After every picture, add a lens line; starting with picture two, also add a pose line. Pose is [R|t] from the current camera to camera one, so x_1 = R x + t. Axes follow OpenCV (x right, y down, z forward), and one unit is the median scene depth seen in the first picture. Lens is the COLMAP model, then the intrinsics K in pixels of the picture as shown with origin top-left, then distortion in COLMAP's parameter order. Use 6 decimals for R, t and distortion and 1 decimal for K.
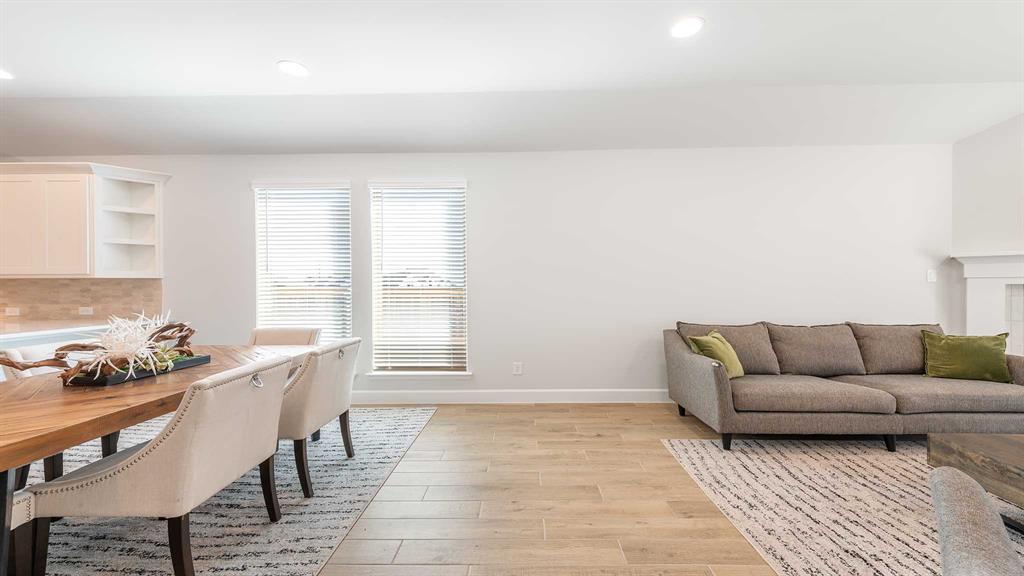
lens RADIAL K [[406.3, 0, 511.9], [0, 406.3, 285.1], [0, 0, 1]] dist [0.014803, -0.000997]
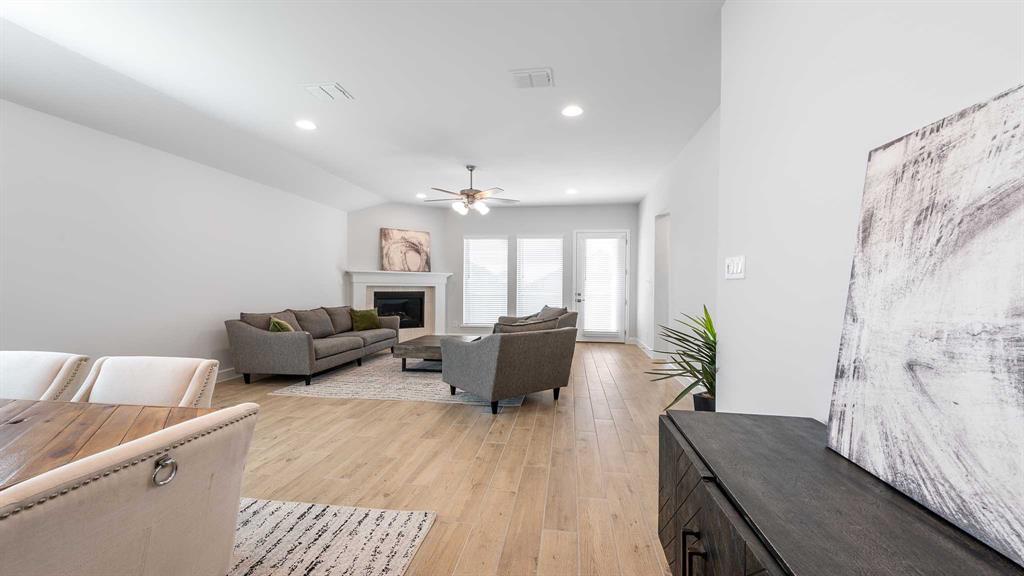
lens RADIAL K [[406.3, 0, 513.3], [0, 406.3, 287.2], [0, 0, 1]] dist [0.014803, -0.000997]
pose [[0.129099, 0.000264, 0.991632, -0.909990], [-0.014994, 0.999886, 0.001686, -0.009763], [-0.991518, -0.015086, 0.129088, -0.032071]]
